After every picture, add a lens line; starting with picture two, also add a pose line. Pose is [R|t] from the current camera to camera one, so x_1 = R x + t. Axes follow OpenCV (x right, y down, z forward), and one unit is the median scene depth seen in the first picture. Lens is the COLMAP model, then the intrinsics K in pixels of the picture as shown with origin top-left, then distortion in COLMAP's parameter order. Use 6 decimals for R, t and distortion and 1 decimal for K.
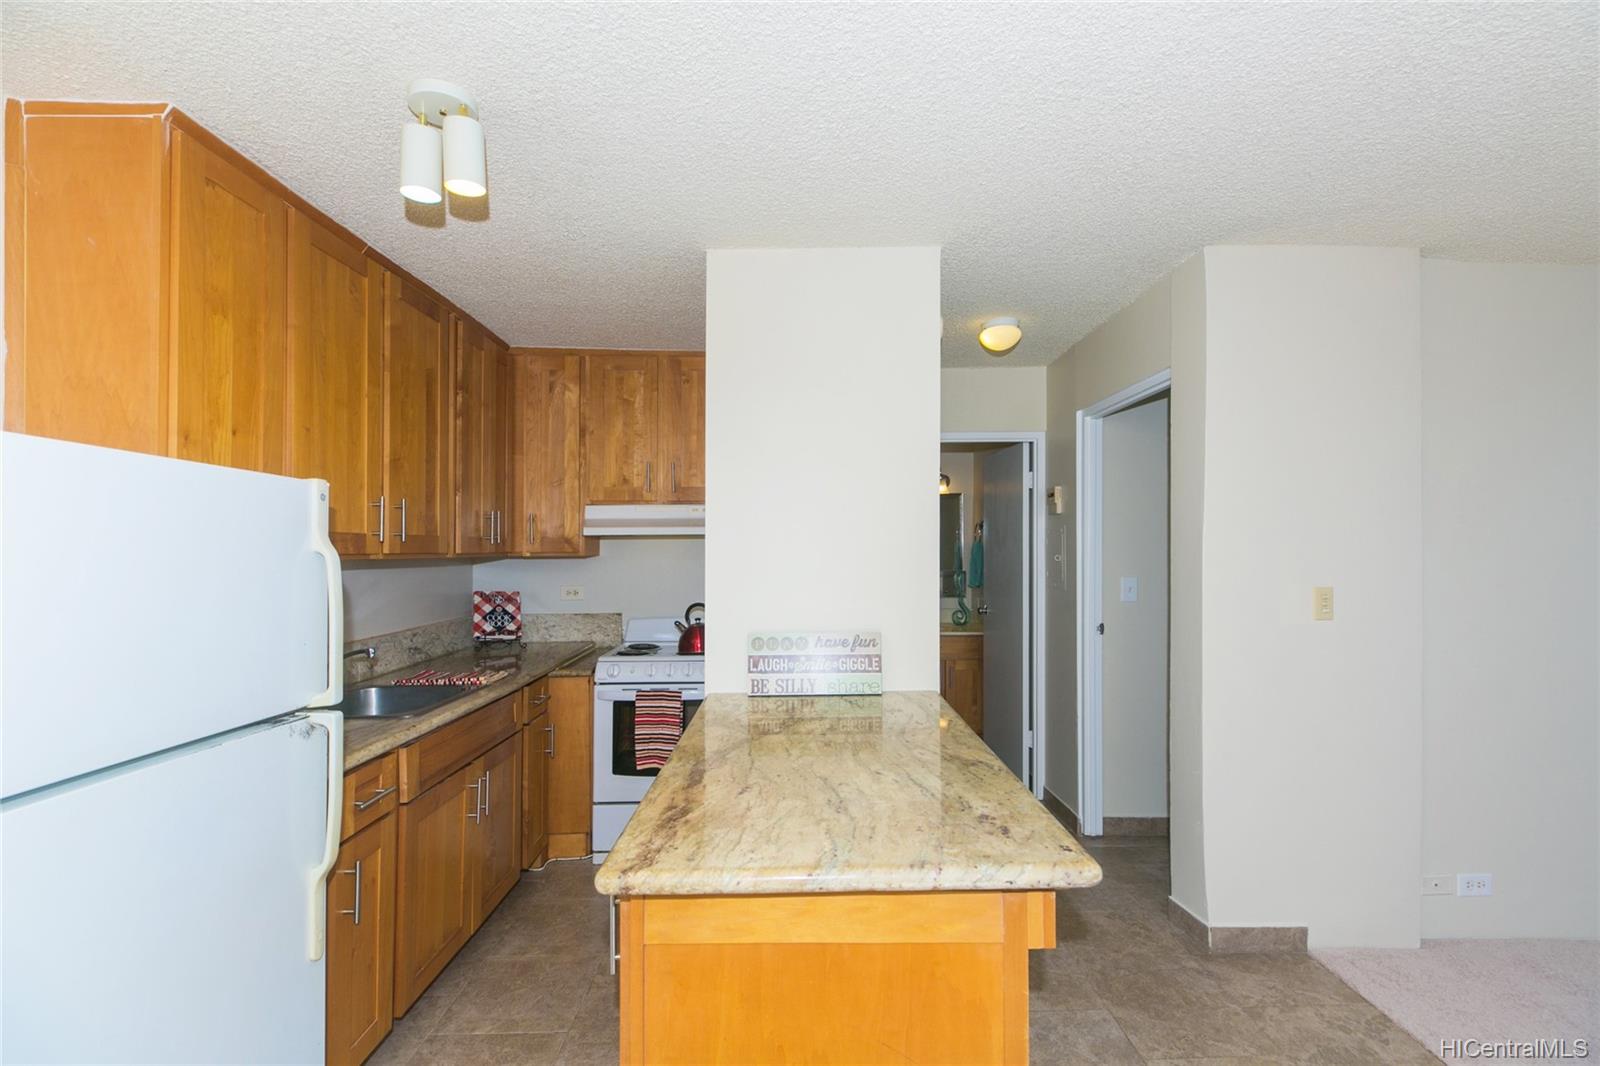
lens RADIAL K [[724.2, 0, 787.3], [0, 724.2, 552.9], [0, 0, 1]] dist [0.009630, -0.005547]
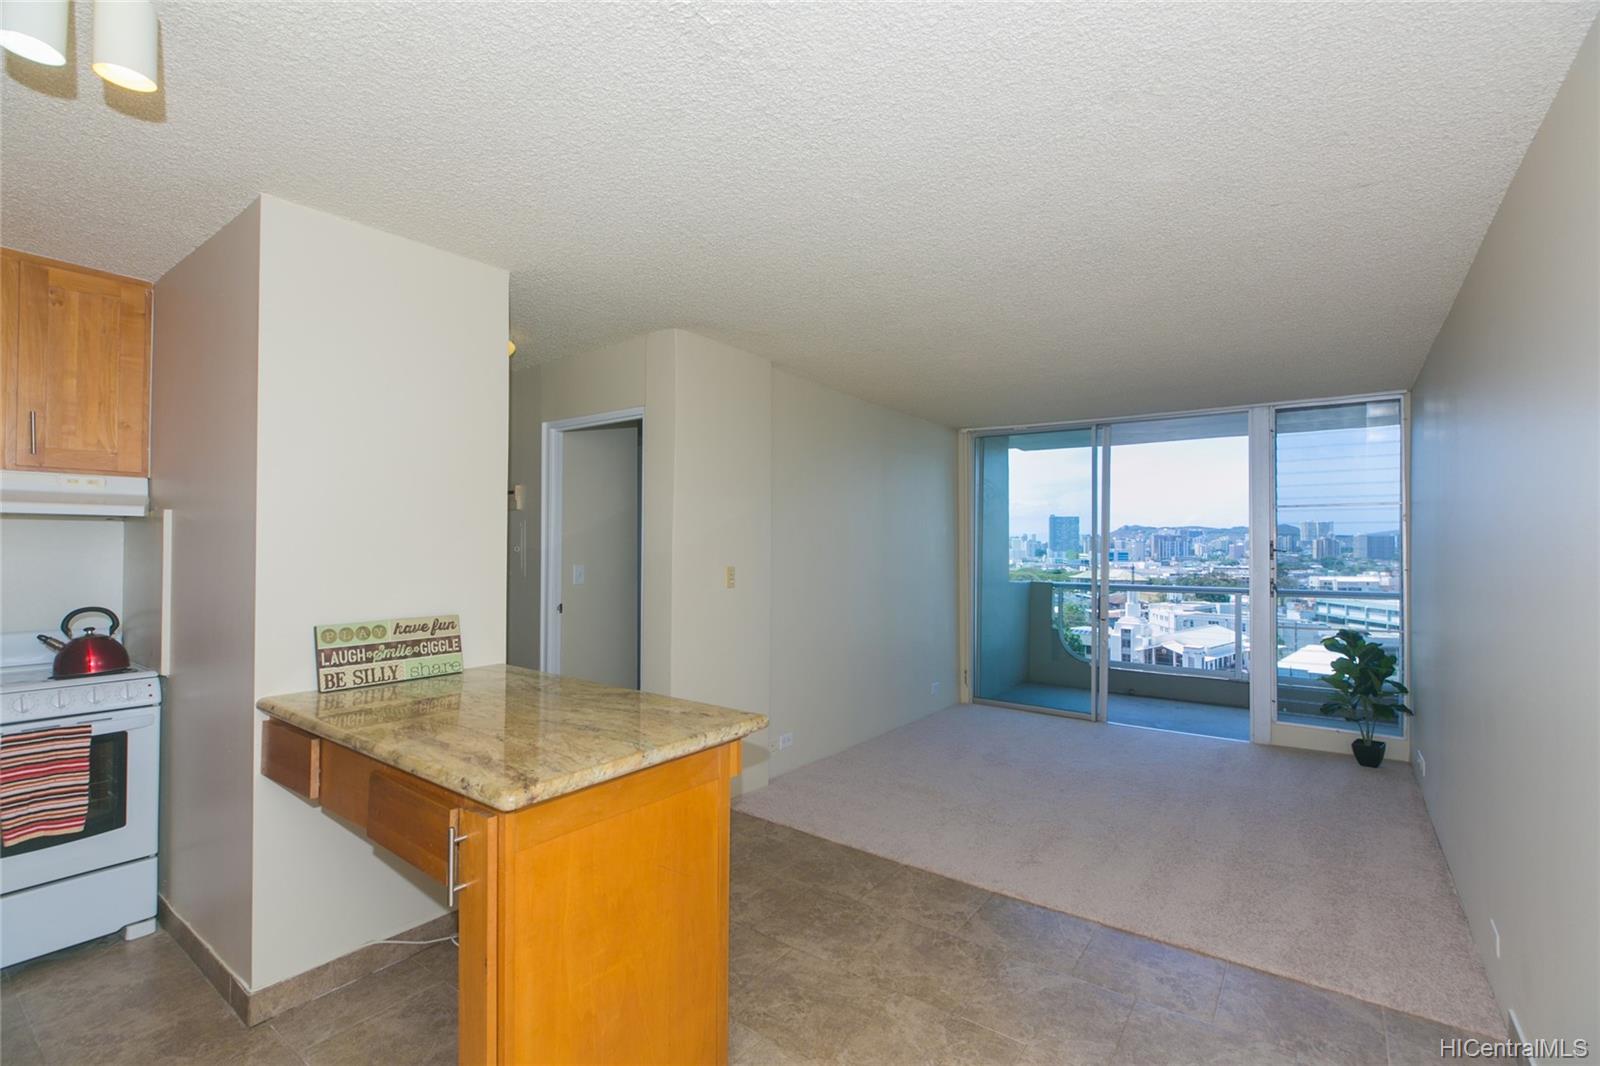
lens RADIAL K [[724.2, 0, 816.0], [0, 724.2, 559.0], [0, 0, 1]] dist [0.009630, -0.005547]
pose [[0.590425, -0.006401, 0.807067, -0.308721], [-0.002529, 0.999949, 0.009781, 0.011207], [-0.807089, -0.007816, 0.590379, -0.043702]]
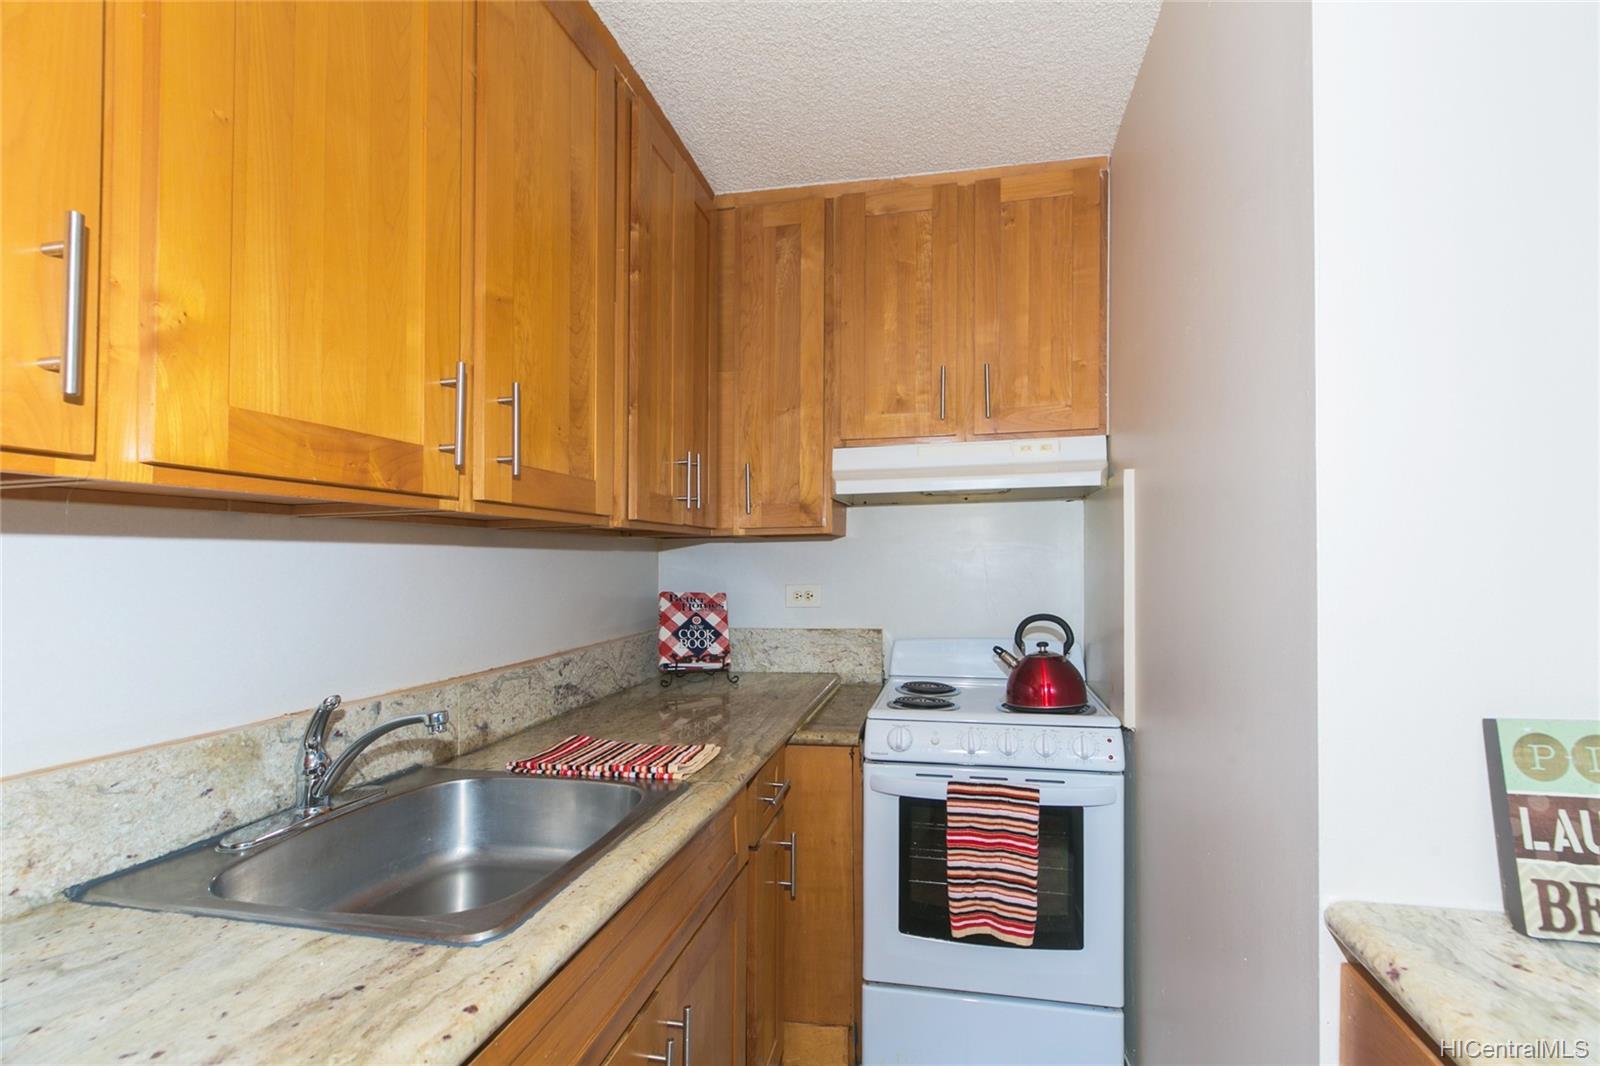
lens RADIAL K [[724.2, 0, 789.4], [0, 724.2, 541.5], [0, 0, 1]] dist [0.009630, -0.005547]
pose [[0.972460, -0.012084, -0.232756, -0.196014], [0.005108, 0.999520, -0.030551, 0.032649], [0.233014, 0.028521, 0.972055, 0.460998]]
